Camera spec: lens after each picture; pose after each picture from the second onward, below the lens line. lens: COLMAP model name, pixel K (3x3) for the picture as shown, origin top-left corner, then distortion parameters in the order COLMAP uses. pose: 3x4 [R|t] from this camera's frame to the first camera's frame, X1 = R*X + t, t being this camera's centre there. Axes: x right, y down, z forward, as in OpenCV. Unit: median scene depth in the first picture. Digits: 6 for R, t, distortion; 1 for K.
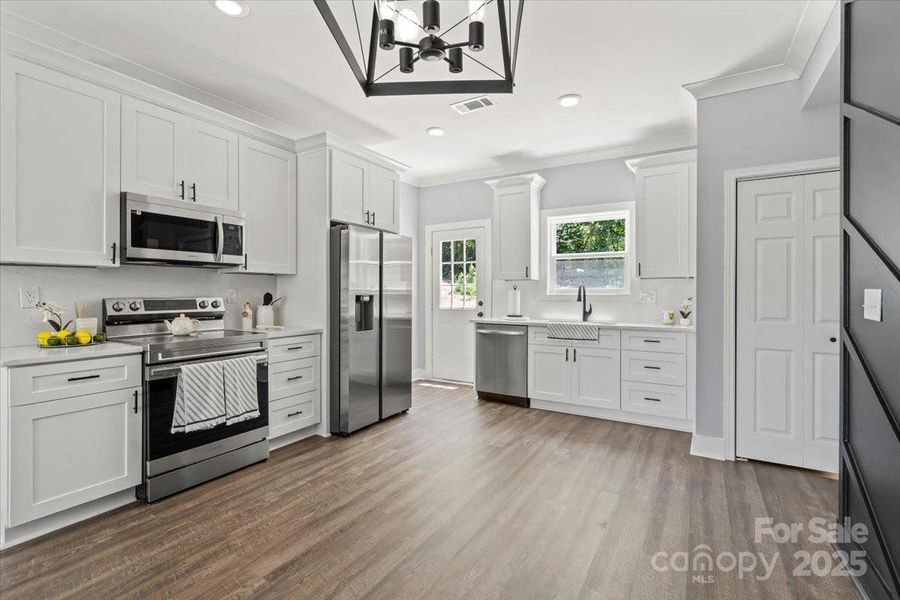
lens RADIAL K [[412.3, 0, 447.2], [0, 412.3, 292.8], [0, 0, 1]] dist [0.003684, 0.000585]
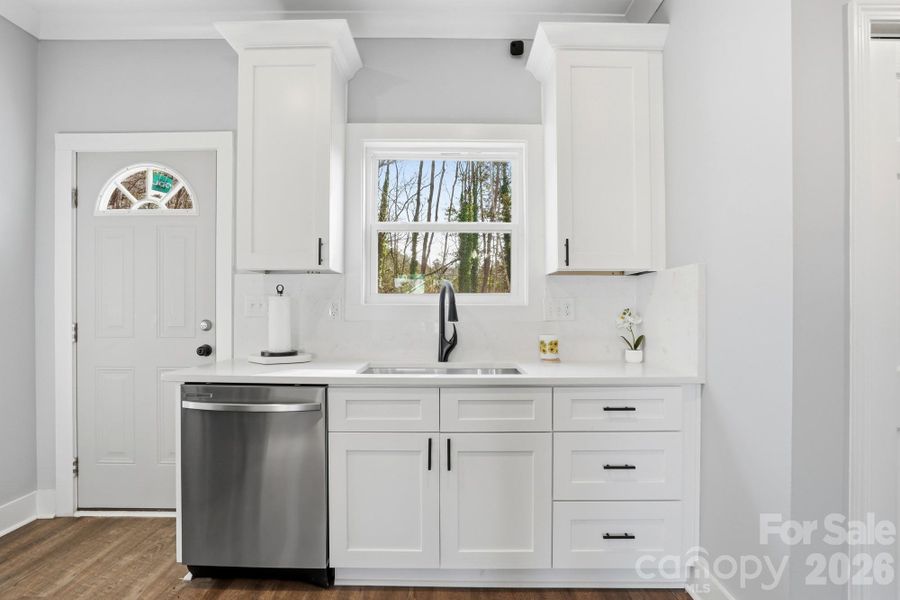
lens RADIAL K [[435.5, 0, 454.7], [0, 435.5, 309.3], [0, 0, 1]] dist [-0.030612, 0.000870]
pose [[0.851582, -0.002733, 0.524215, 0.110572], [-0.001447, 0.999970, 0.007565, 0.006933], [-0.524220, -0.007201, 0.851553, 0.782594]]
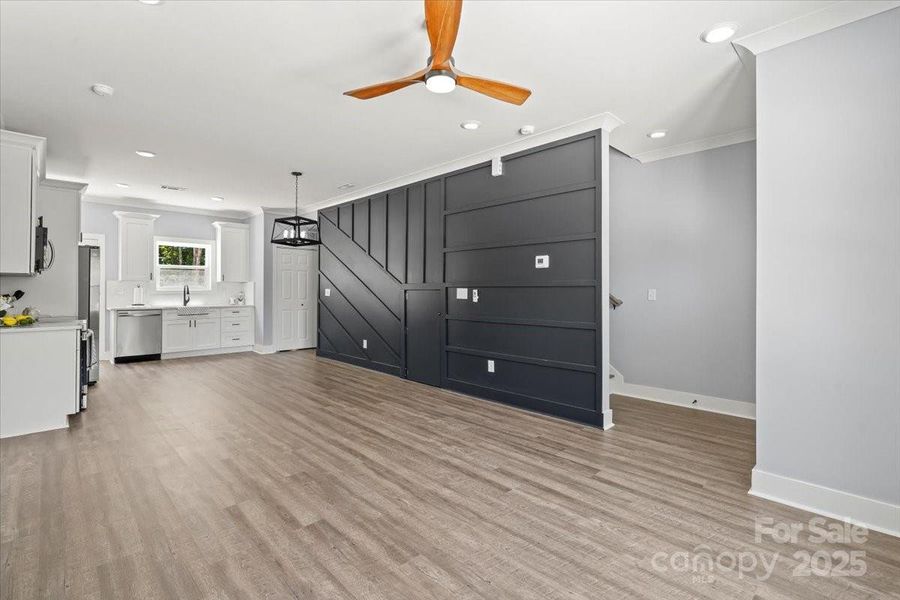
lens RADIAL K [[419.9, 0, 452.3], [0, 419.9, 304.4], [0, 0, 1]] dist [-0.053595, 0.023249]
pose [[0.253885, -0.030869, 0.966742, -1.437600], [-0.003436, 0.999455, 0.032816, 0.005019], [-0.967228, -0.011654, 0.253641, -0.693898]]
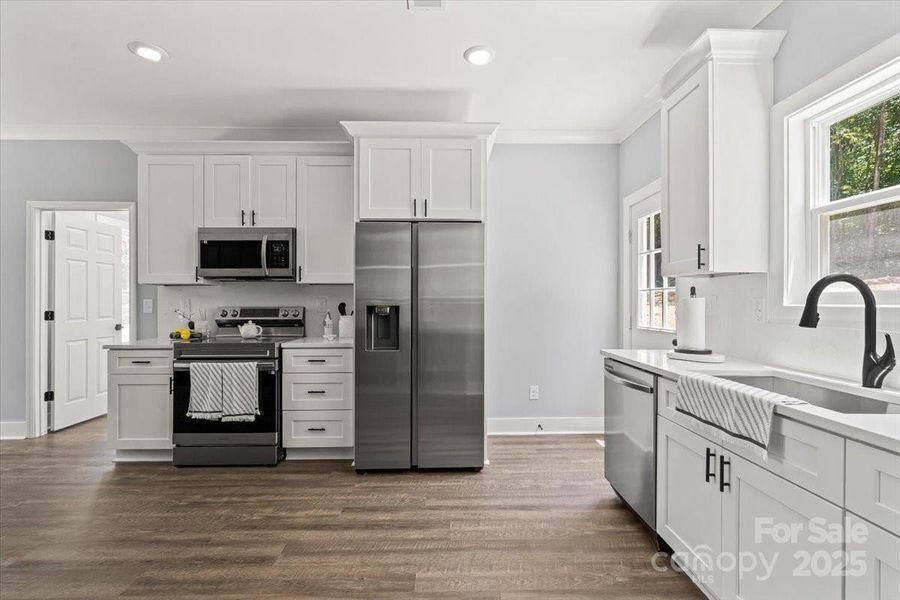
lens RADIAL K [[406.6, 0, 449.9], [0, 406.6, 301.9], [0, 0, 1]] dist [-0.001538, -0.000413]
pose [[0.546312, -0.004054, -0.837572, 0.591587], [0.001716, 0.999992, -0.003720, 0.001896], [0.837580, 0.000595, 0.546314, 0.743759]]
